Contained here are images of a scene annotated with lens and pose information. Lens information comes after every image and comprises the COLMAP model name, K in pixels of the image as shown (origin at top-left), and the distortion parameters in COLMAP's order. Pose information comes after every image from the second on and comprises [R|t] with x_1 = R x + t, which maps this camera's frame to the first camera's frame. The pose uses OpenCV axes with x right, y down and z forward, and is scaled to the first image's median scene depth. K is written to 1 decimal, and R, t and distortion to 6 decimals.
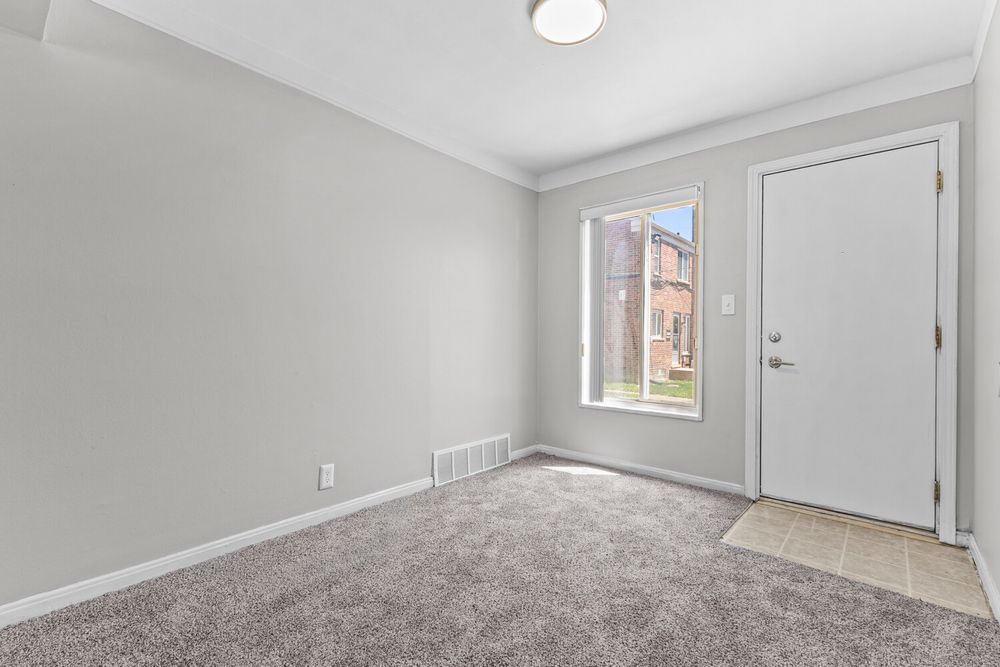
lens RADIAL K [[435.1, 0, 498.5], [0, 435.1, 341.5], [0, 0, 1]] dist [0.012663, -0.001053]
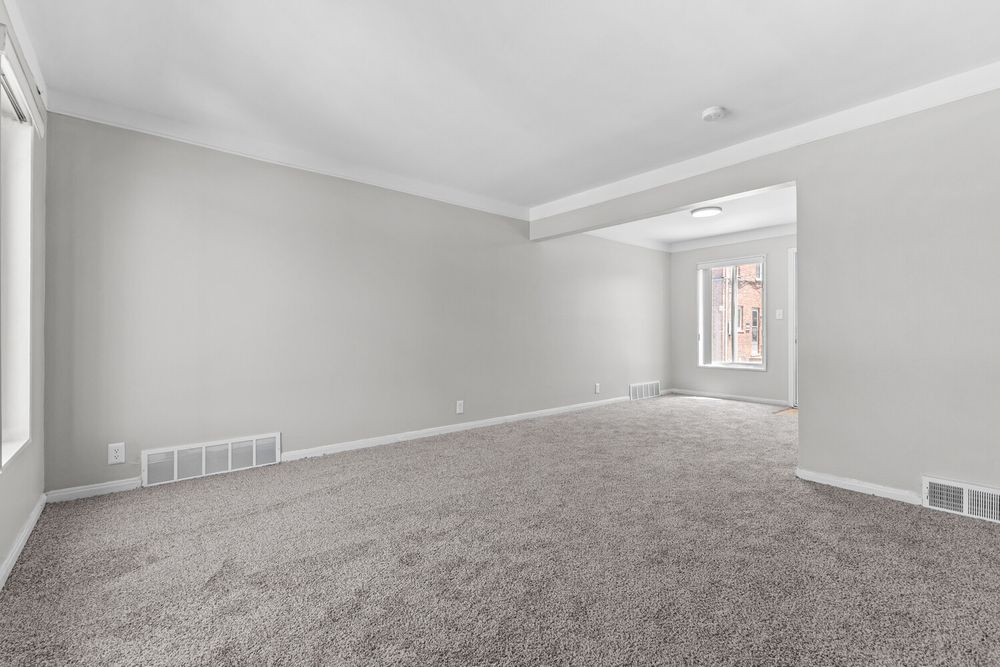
lens RADIAL K [[435.1, 0, 494.5], [0, 435.1, 330.7], [0, 0, 1]] dist [0.012663, -0.001053]
pose [[0.988161, -0.008821, -0.153169, -0.396906], [0.007188, 0.999911, -0.011213, 0.006070], [0.153254, 0.009979, 0.988136, -1.017890]]
